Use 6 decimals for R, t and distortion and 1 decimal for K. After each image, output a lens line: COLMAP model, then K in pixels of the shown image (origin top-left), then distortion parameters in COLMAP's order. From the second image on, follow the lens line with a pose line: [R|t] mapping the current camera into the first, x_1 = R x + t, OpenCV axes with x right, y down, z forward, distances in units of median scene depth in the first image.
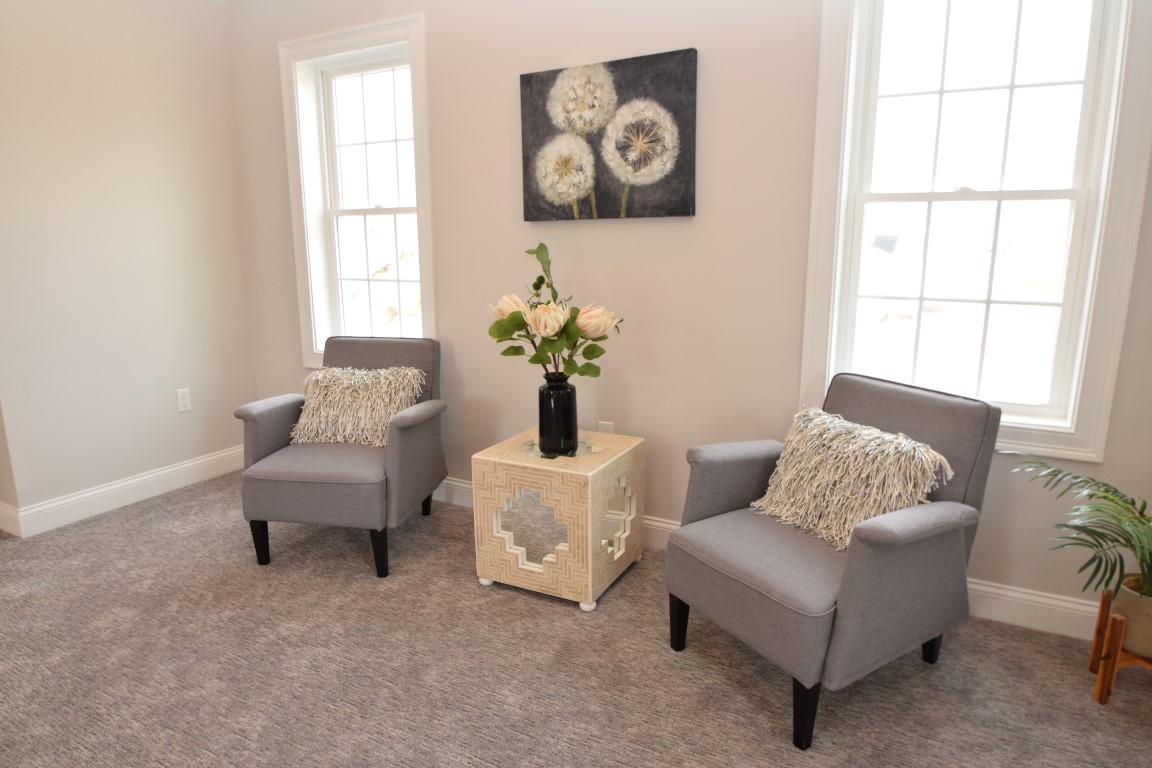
lens RADIAL K [[691.9, 0, 576.0], [0, 691.9, 384.0], [0, 0, 1]] dist [-0.023132, 0.000075]
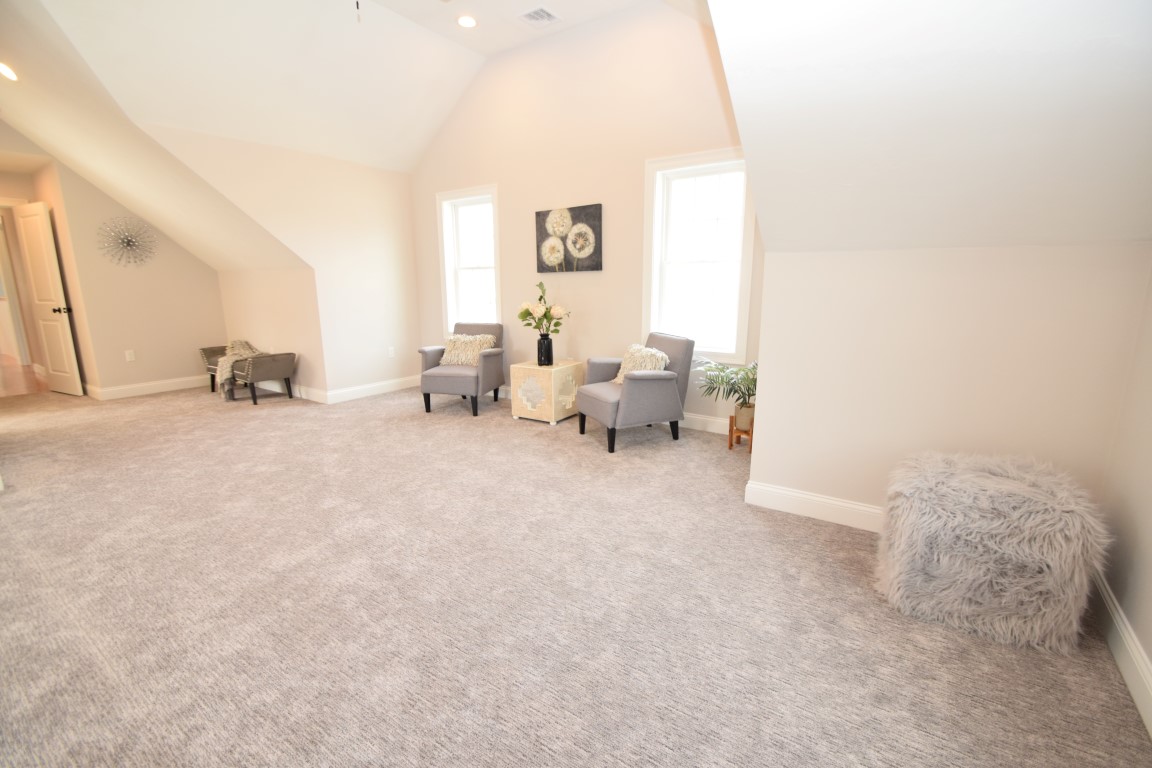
lens RADIAL K [[514.4, 0, 577.5], [0, 514.4, 390.6], [0, 0, 1]] dist [0.011616, -0.016662]
pose [[0.994516, 0.021231, -0.102412, 0.278628], [-0.021541, 0.999766, -0.001927, 0.187348], [0.102347, 0.004122, 0.994740, -0.820937]]
